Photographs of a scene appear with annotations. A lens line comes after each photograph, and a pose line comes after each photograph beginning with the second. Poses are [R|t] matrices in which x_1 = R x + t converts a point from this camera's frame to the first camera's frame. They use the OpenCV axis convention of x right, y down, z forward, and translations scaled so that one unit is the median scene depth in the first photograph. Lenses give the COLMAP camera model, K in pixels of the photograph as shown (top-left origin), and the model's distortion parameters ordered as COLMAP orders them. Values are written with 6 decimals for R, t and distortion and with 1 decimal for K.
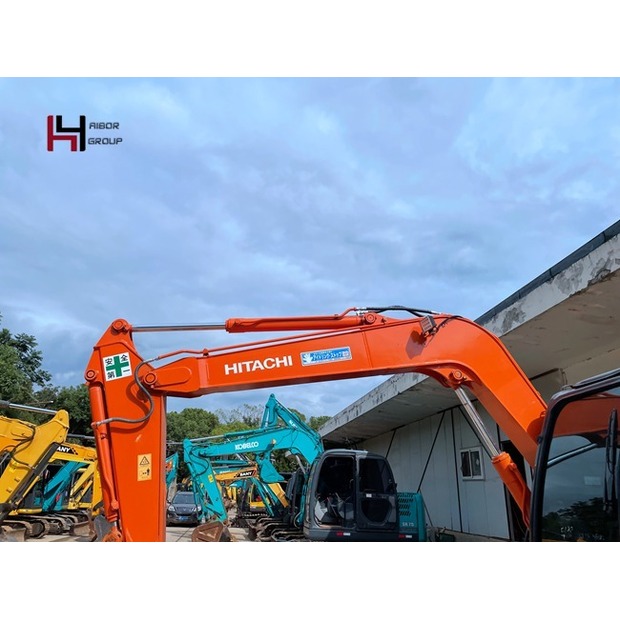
lens RADIAL K [[467.9, 0, 303.0], [0, 467.9, 303.4], [0, 0, 1]] dist [0.085198, -0.110925]
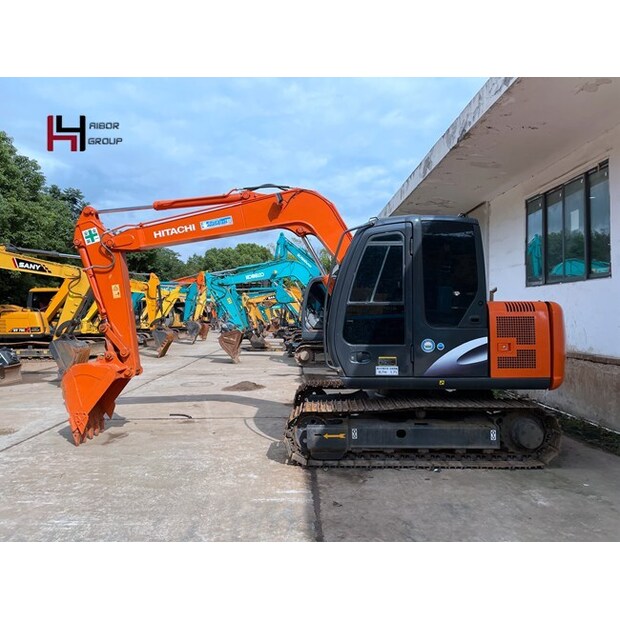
lens RADIAL K [[467.9, 0, 315.1], [0, 467.9, 307.3], [0, 0, 1]] dist [0.085198, -0.110925]
pose [[0.993742, -0.036922, -0.105424, 0.189378], [0.072225, 0.932349, 0.354273, -0.057214], [0.085212, -0.359671, 0.929180, -0.198205]]
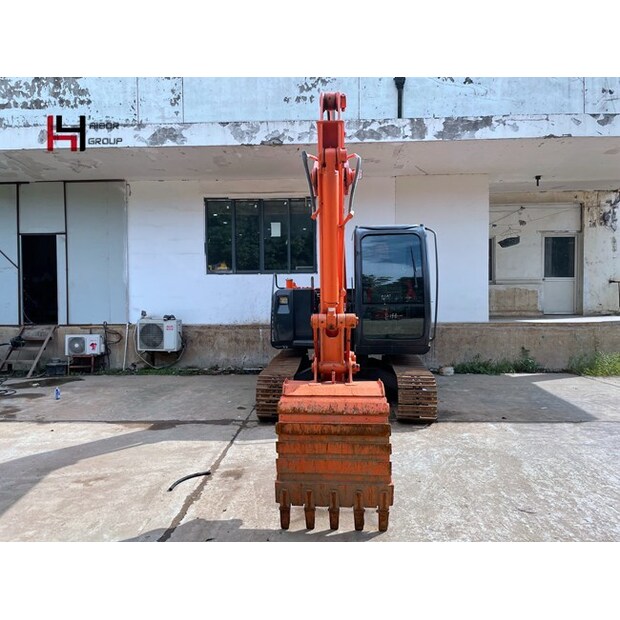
lens RADIAL K [[467.9, 0, 308.5], [0, 467.9, 305.6], [0, 0, 1]] dist [0.085198, -0.110925]
pose [[0.176326, -0.057738, 0.982637, -0.433111], [-0.351505, 0.928764, 0.117647, 0.107440], [-0.919431, -0.366146, 0.143470, 0.272398]]
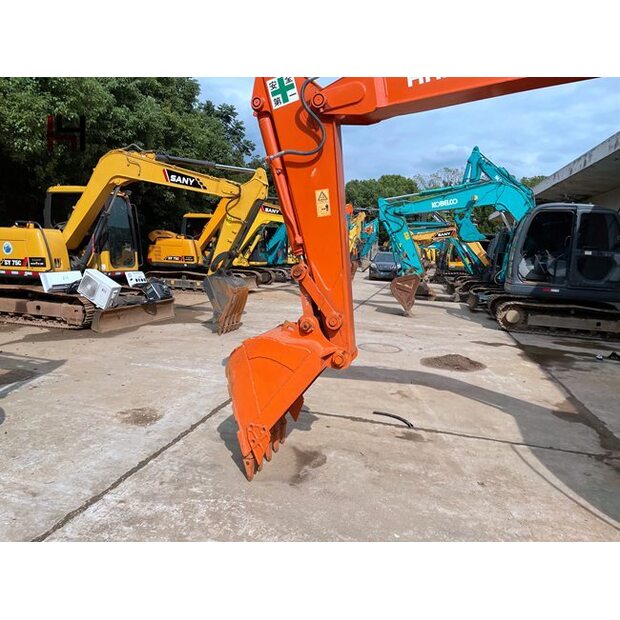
lens RADIAL K [[467.9, 0, 304.9], [0, 467.9, 313.5], [0, 0, 1]] dist [0.085198, -0.110925]
pose [[0.920719, 0.064726, -0.384820, 0.001680], [0.128567, 0.880772, 0.455753, 0.033937], [0.368438, -0.469096, 0.802622, 0.042343]]
